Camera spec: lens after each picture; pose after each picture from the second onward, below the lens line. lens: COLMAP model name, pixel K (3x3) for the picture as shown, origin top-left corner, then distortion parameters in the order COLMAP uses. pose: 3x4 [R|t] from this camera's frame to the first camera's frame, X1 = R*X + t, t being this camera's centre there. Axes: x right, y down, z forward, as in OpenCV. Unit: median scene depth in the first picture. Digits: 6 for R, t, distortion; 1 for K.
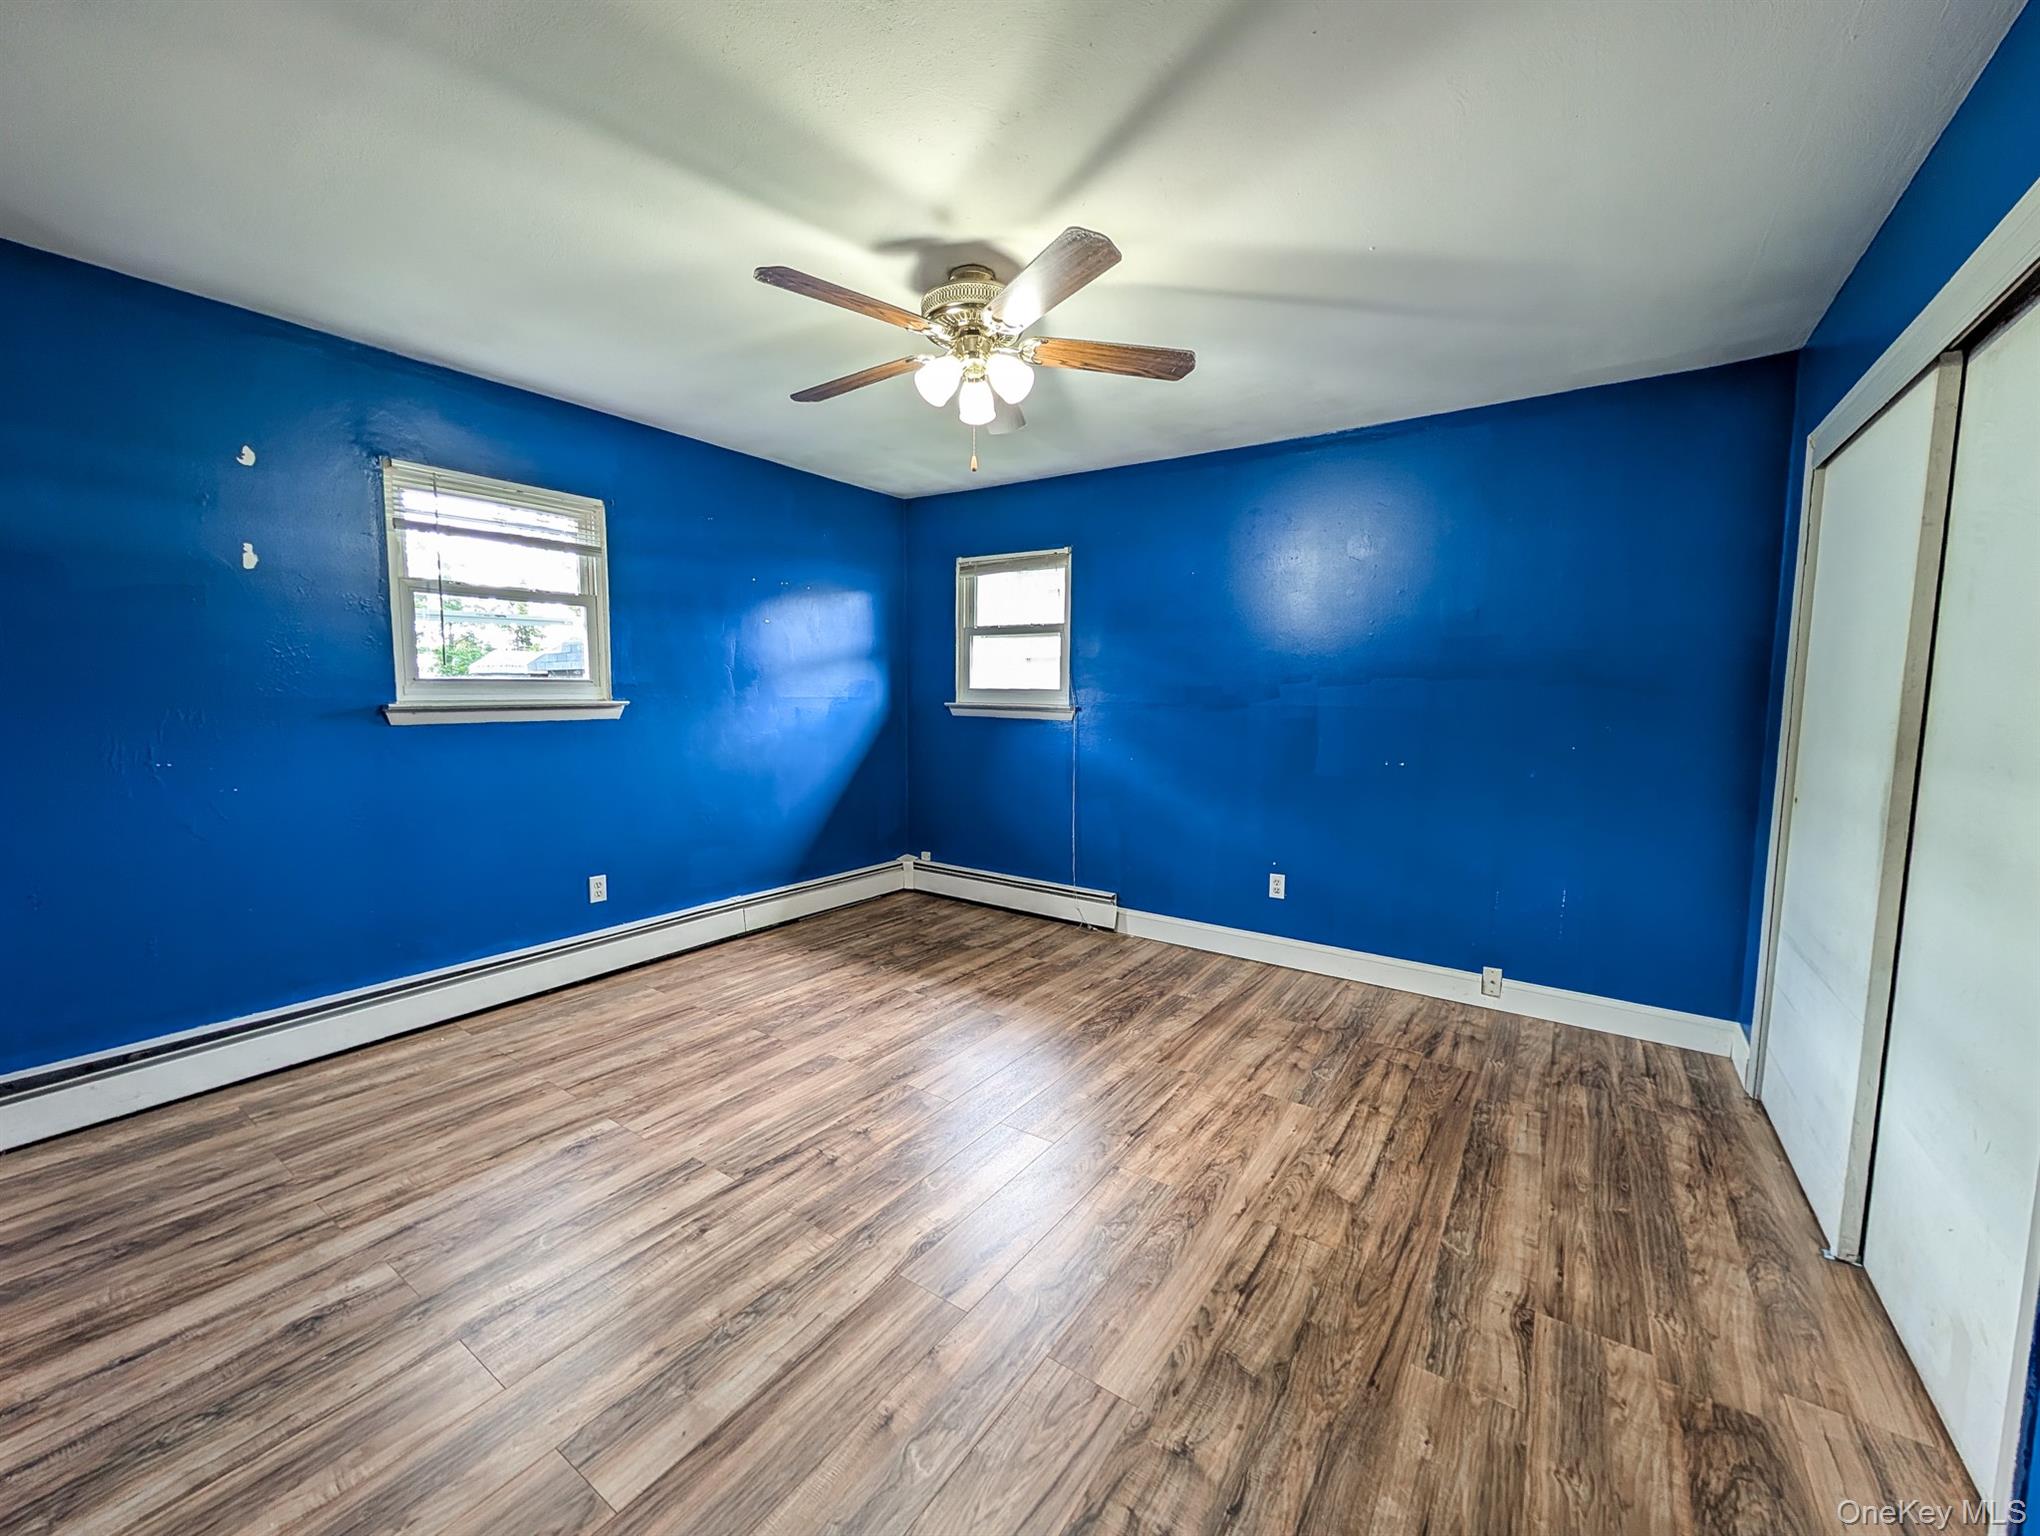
lens RADIAL K [[772.4, 0, 1001.9], [0, 772.4, 761.7], [0, 0, 1]] dist [-0.000652, -0.000220]
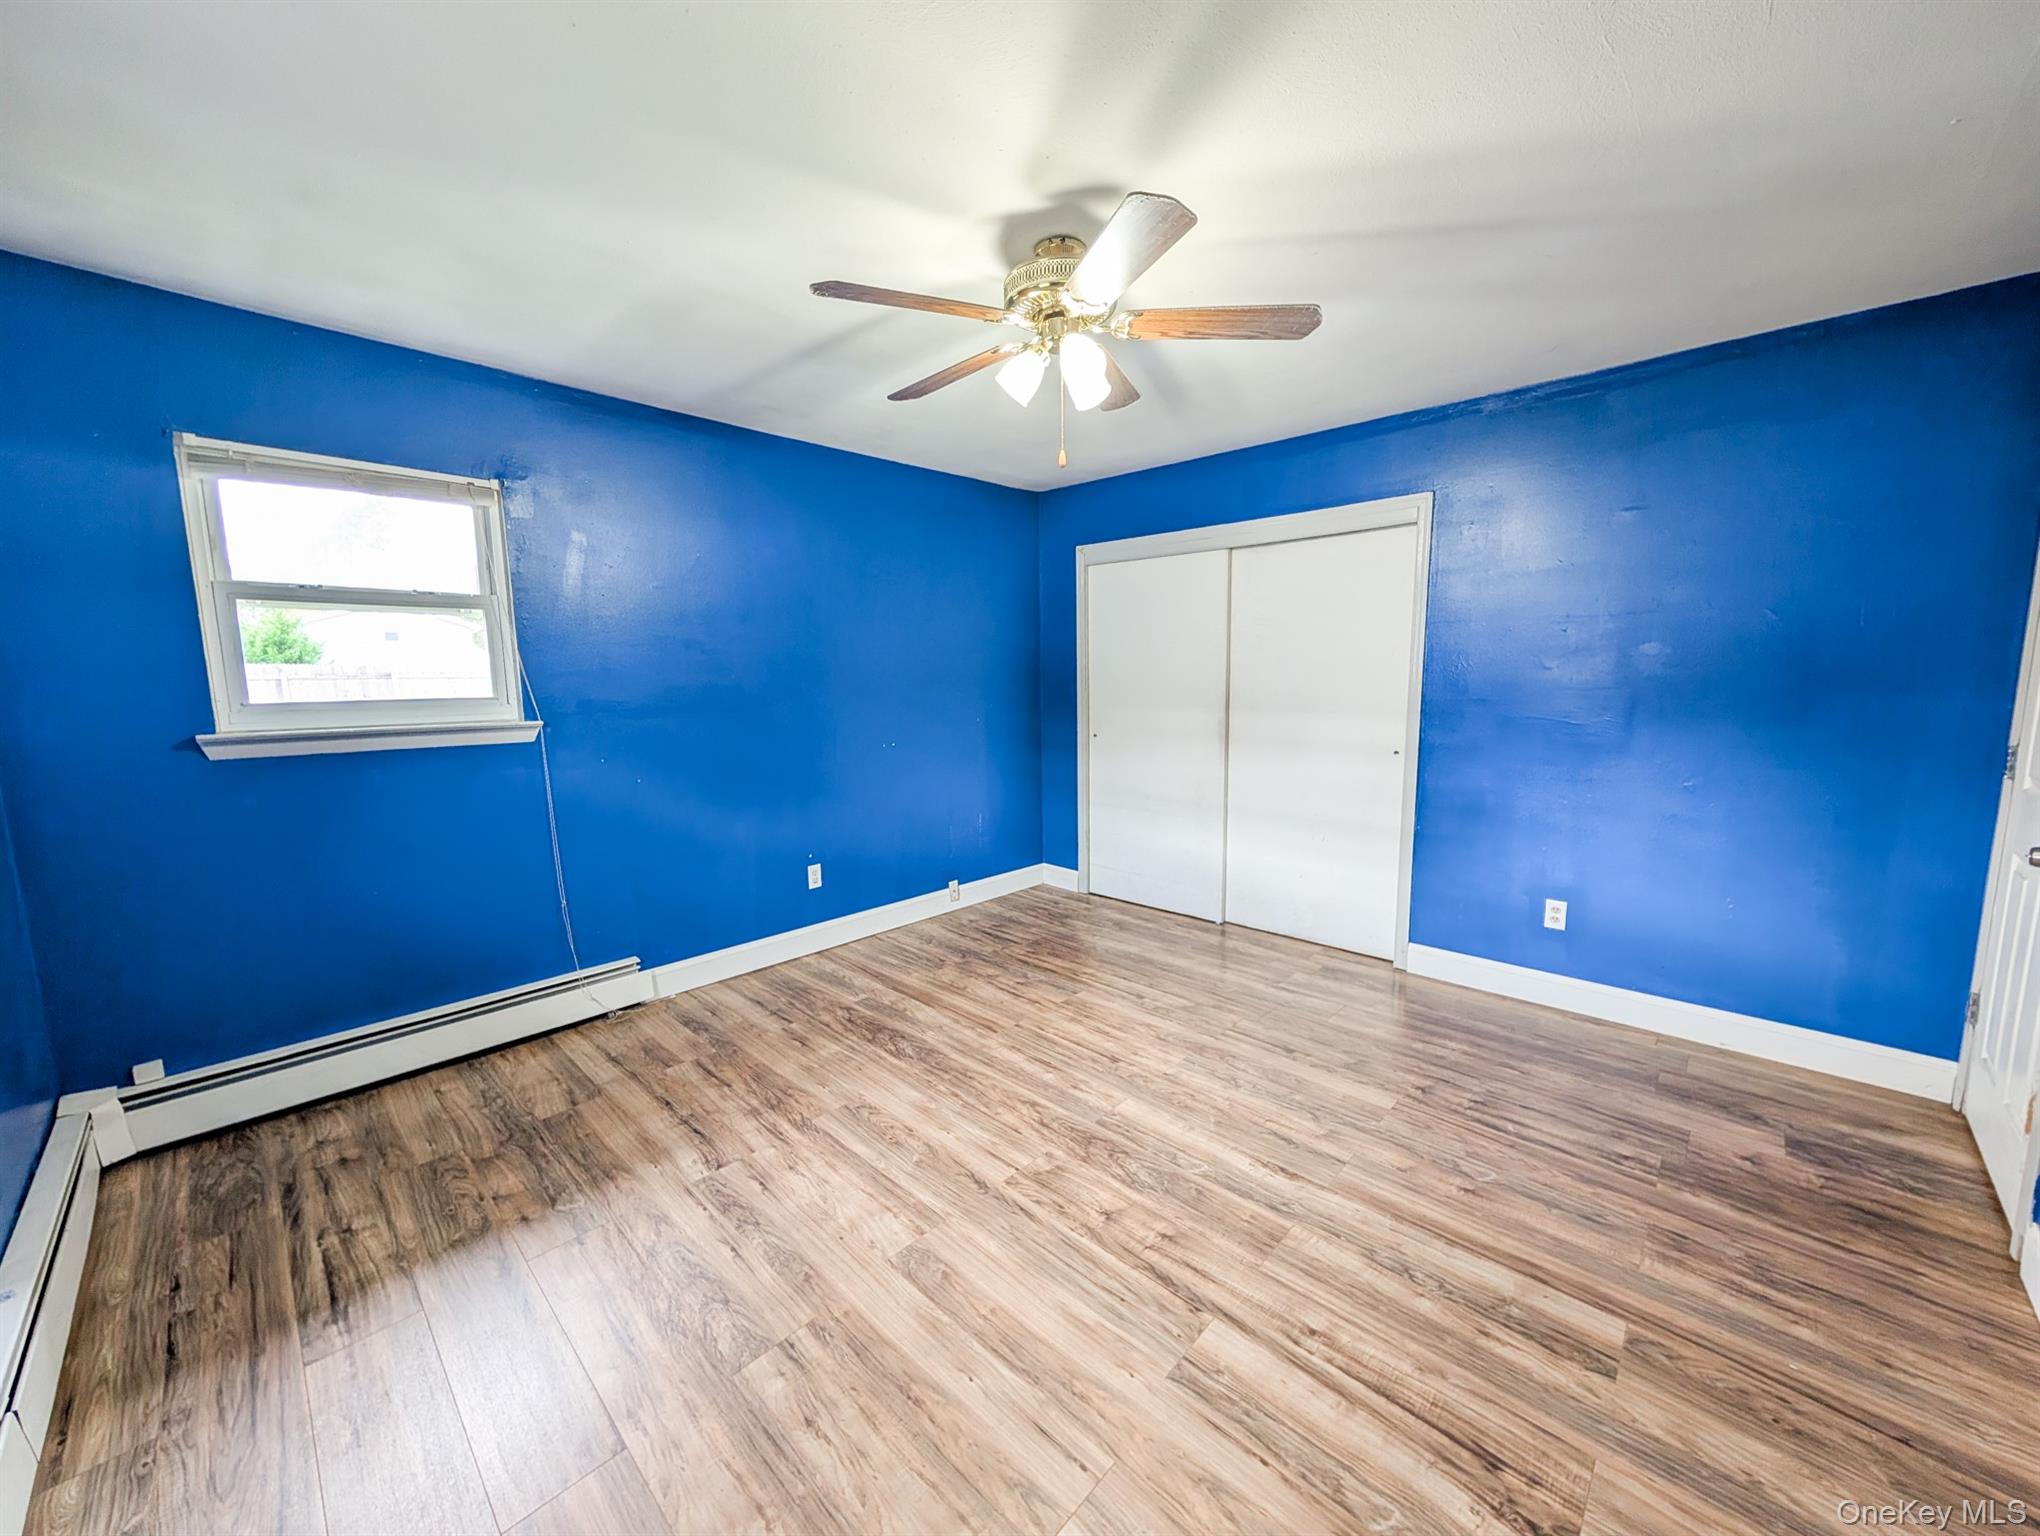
lens RADIAL K [[772.4, 0, 1007.7], [0, 772.4, 760.4], [0, 0, 1]] dist [-0.000652, -0.000220]
pose [[0.174644, -0.128807, 0.976170, -0.683642], [0.102076, 0.988433, 0.112163, -0.095103], [-0.979326, 0.080055, 0.185772, 0.629774]]
